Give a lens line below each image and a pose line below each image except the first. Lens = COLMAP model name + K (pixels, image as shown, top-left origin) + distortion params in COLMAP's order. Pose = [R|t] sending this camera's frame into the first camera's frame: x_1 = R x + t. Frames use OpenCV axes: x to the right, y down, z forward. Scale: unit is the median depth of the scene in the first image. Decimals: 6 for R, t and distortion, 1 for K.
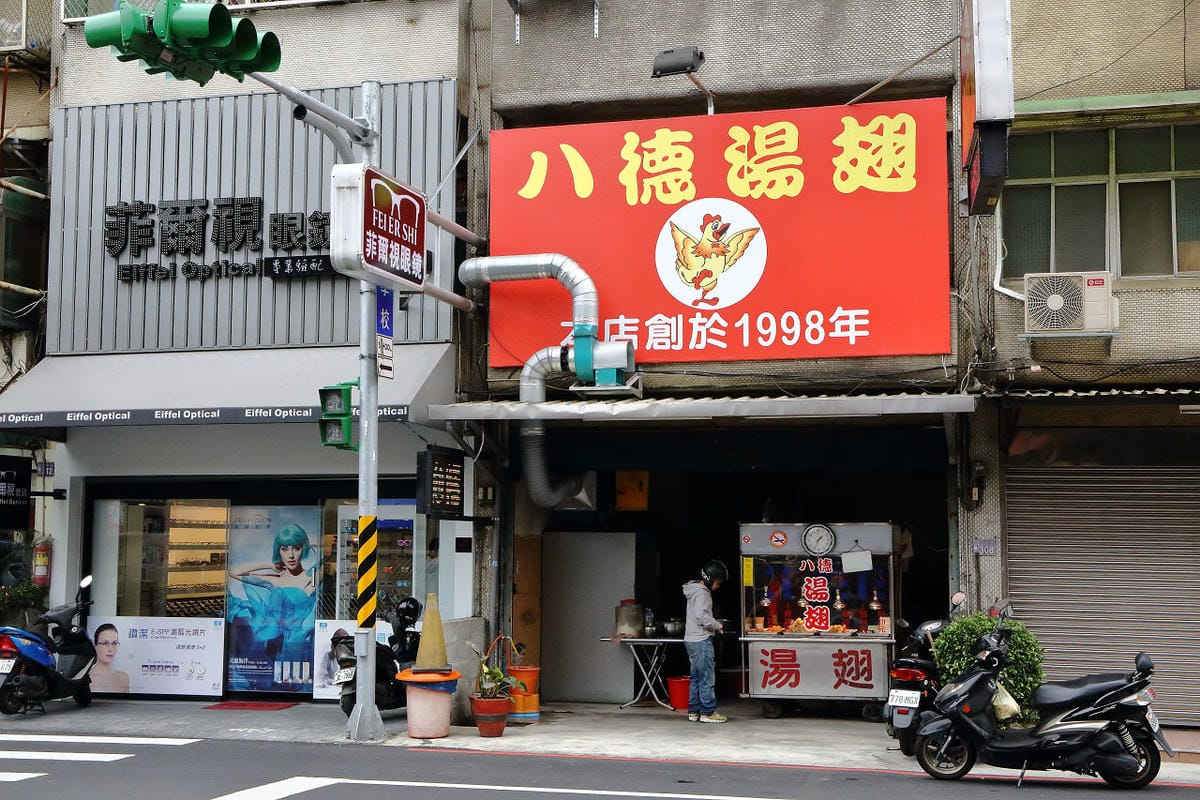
lens RADIAL K [[1709.1, 0, 600.0], [0, 1709.1, 400.0], [0, 0, 1]] dist [0.008595, 0.000571]
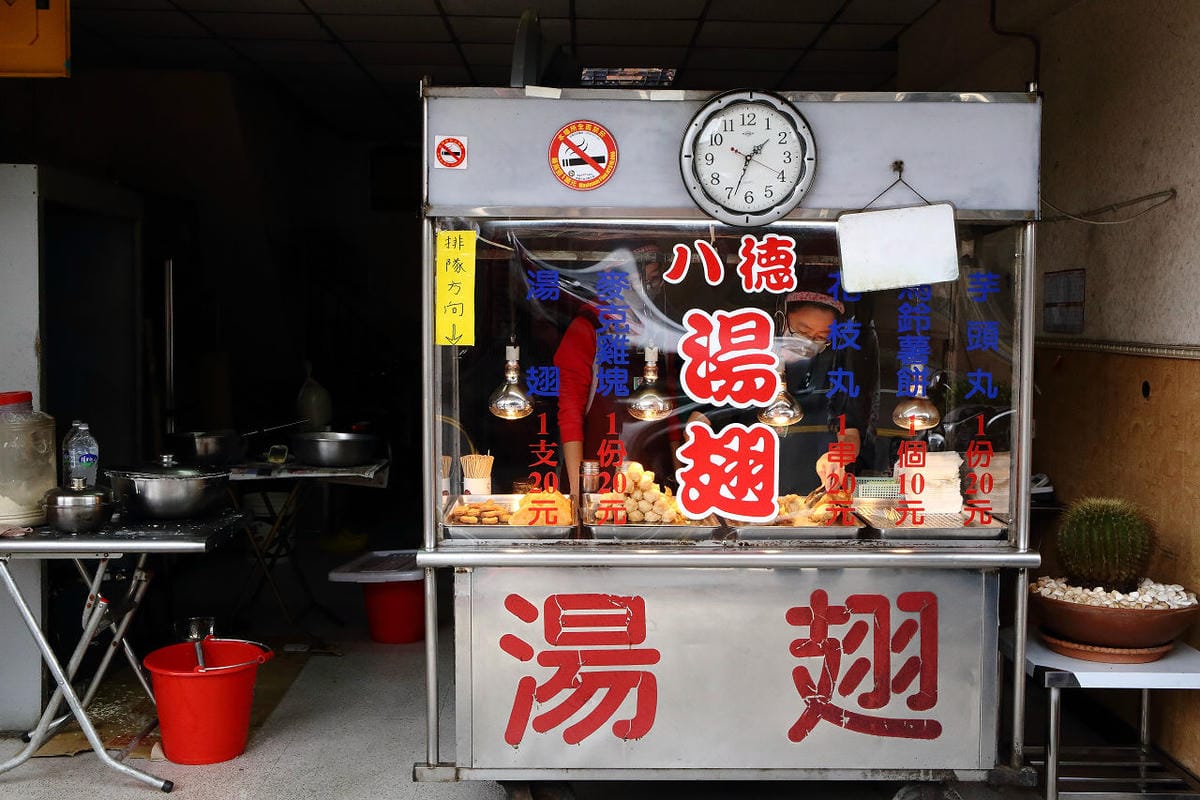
lens RADIAL K [[1330.5, 0, 600.0], [0, 1330.5, 400.0], [0, 0, 1]] dist [0.001707, 0.004207]
pose [[0.961394, -0.013853, 0.274828, 0.054449], [-0.027662, 0.988807, 0.146610, 0.088614], [-0.273783, -0.148553, 0.950250, 0.818244]]
